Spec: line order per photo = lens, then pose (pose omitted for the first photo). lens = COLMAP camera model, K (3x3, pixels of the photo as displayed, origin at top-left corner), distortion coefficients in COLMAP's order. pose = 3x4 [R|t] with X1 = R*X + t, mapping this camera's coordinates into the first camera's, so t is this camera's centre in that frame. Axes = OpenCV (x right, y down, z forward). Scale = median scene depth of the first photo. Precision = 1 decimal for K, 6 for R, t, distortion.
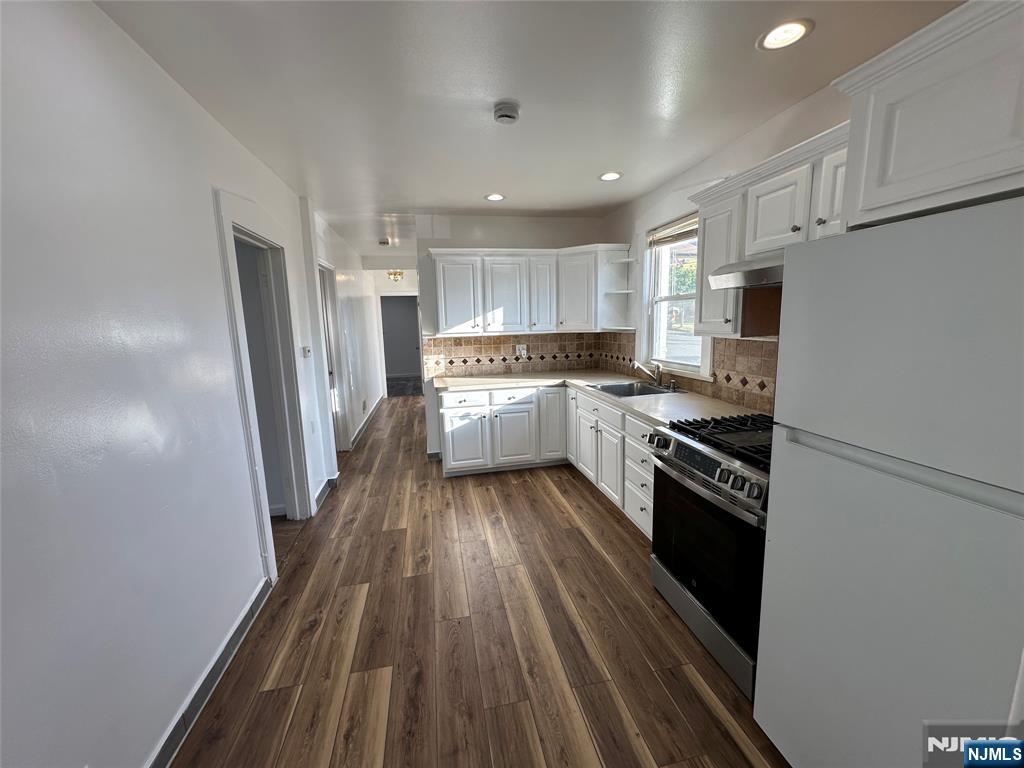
lens RADIAL K [[407.8, 0, 512.7], [0, 407.8, 384.0], [0, 0, 1]] dist [-0.003502, 0.000810]
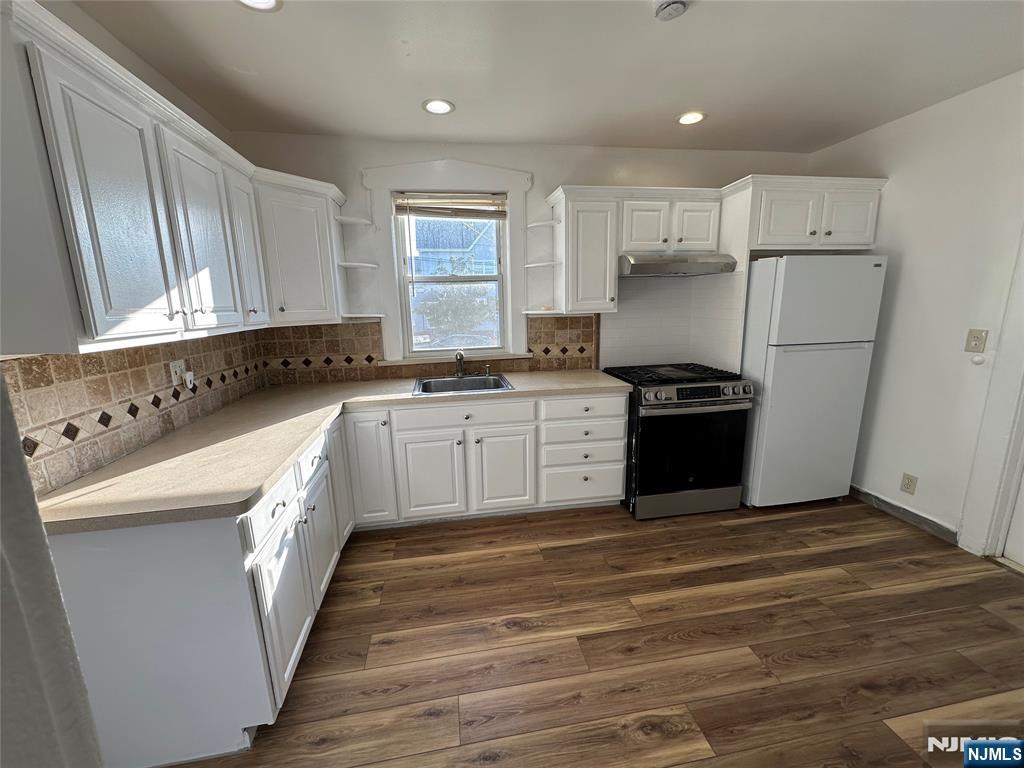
lens RADIAL K [[407.8, 0, 512.4], [0, 407.8, 384.3], [0, 0, 1]] dist [-0.003502, 0.000810]
pose [[0.033331, -0.170804, 0.984741, -0.533065], [0.178974, 0.970382, 0.162256, -0.104922], [-0.983289, 0.170835, 0.062913, 0.838950]]
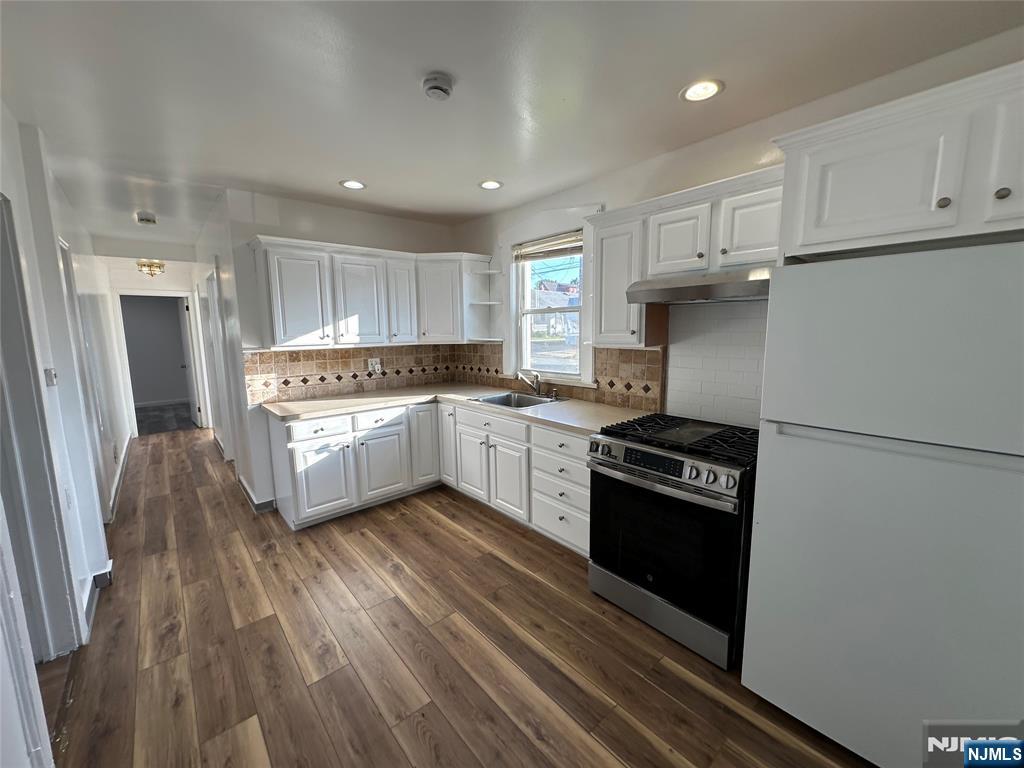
lens RADIAL K [[407.8, 0, 512.4], [0, 407.8, 383.8], [0, 0, 1]] dist [-0.003502, 0.000810]
pose [[0.869091, -0.051767, 0.491935, -0.205722], [0.066887, 0.997673, -0.013181, -0.014405], [-0.490109, 0.044359, 0.870532, 0.131002]]
